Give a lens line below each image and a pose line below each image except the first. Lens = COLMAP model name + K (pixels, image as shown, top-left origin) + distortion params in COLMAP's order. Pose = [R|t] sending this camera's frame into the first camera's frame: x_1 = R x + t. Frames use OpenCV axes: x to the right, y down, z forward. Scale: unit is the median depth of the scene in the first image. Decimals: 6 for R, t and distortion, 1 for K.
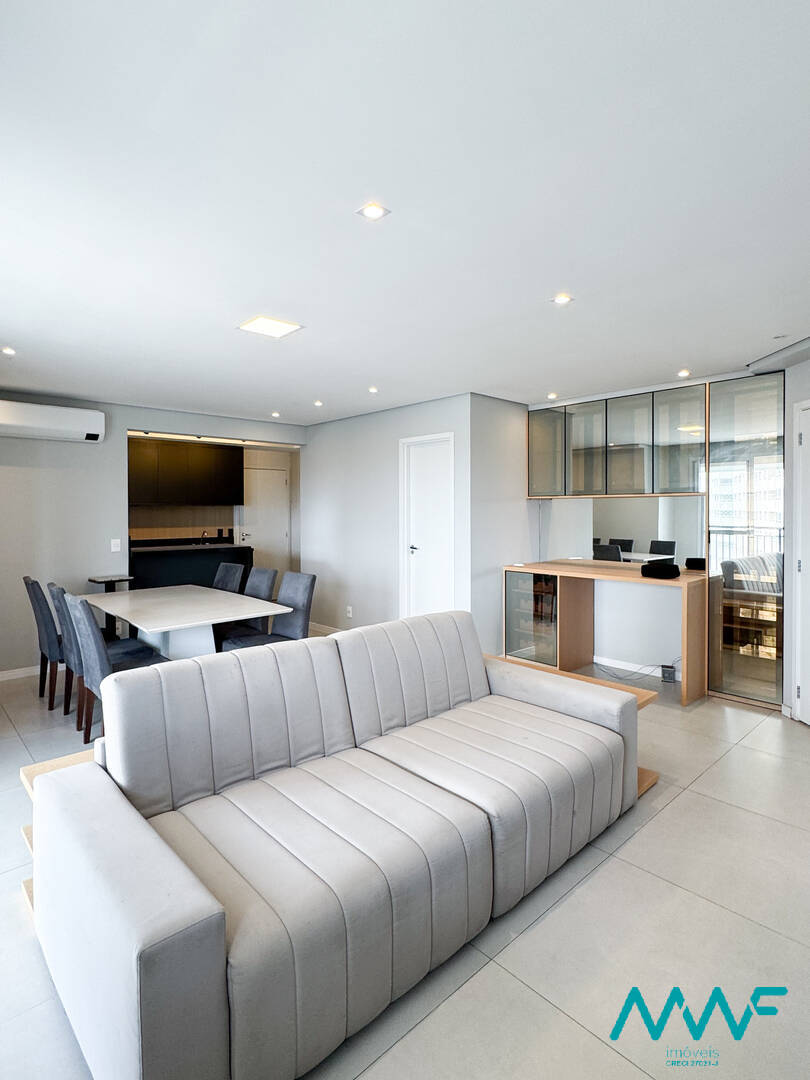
lens RADIAL K [[578.8, 0, 399.8], [0, 578.8, 535.5], [0, 0, 1]] dist [0.002515, 0.000781]
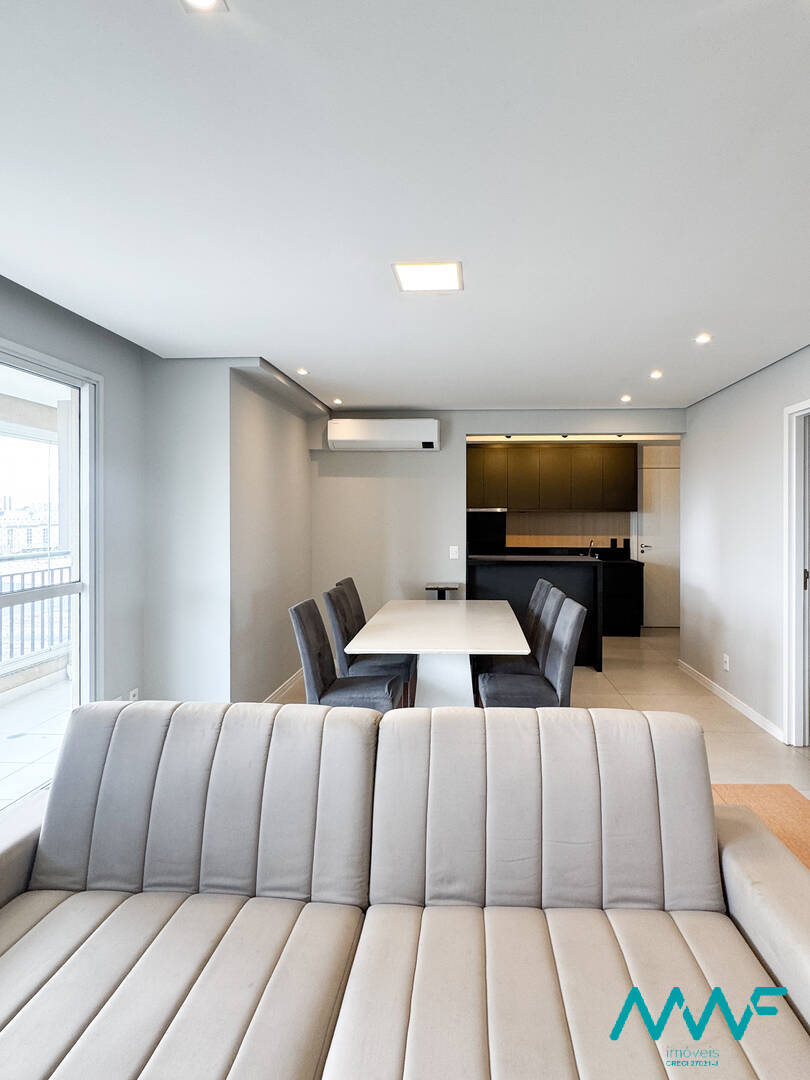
lens RADIAL K [[578.8, 0, 411.5], [0, 578.8, 529.4], [0, 0, 1]] dist [0.002515, 0.000781]
pose [[0.694133, 0.020727, -0.719549, 0.170063], [-0.035740, 0.999345, -0.005691, -0.014356], [0.718959, 0.029667, 0.694419, 0.255492]]
